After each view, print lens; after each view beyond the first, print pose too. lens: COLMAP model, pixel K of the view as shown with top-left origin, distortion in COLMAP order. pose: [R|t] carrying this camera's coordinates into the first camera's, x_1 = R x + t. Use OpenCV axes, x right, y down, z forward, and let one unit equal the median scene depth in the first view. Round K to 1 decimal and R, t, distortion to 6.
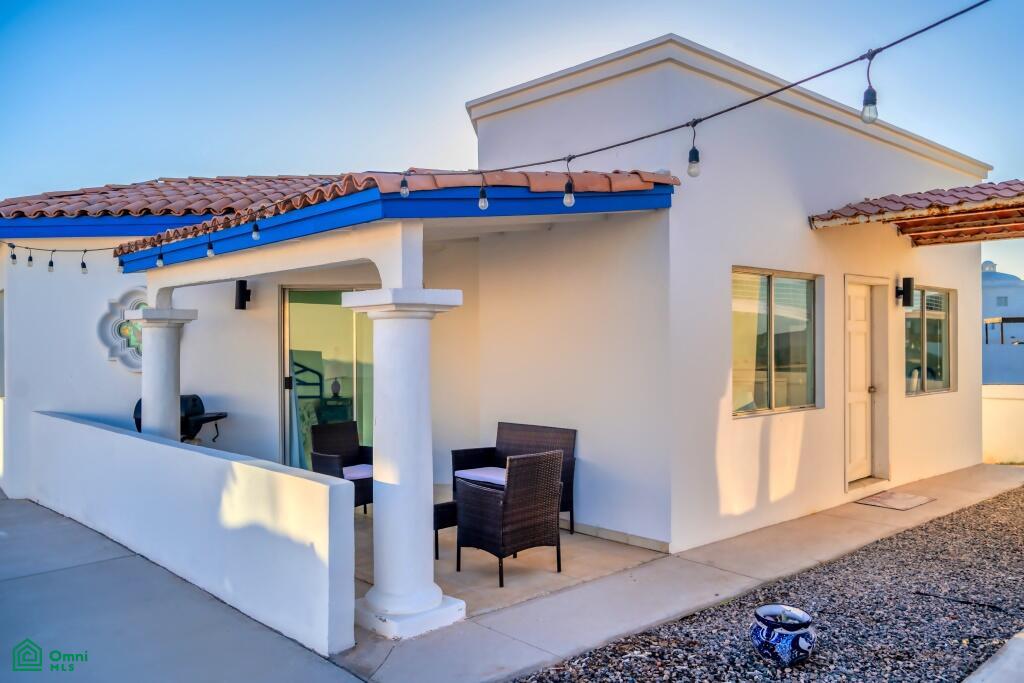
lens RADIAL K [[819.7, 0, 512.0], [0, 819.7, 341.5], [0, 0, 1]] dist [-0.001224, 0.001396]
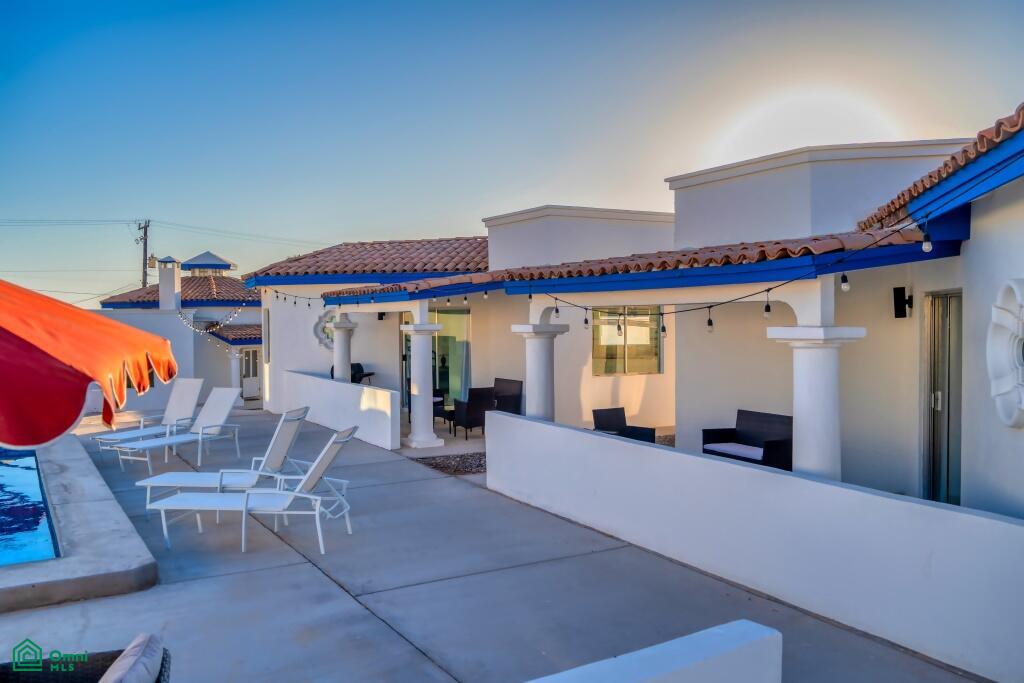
lens RADIAL K [[869.0, 0, 512.0], [0, 869.0, 341.5], [0, 0, 1]] dist [0.000266, -0.000120]
pose [[0.973751, 0.005174, -0.227556, 0.497060], [0.001744, 0.999543, 0.030191, -0.055240], [0.227609, -0.029795, 0.973297, -1.056516]]
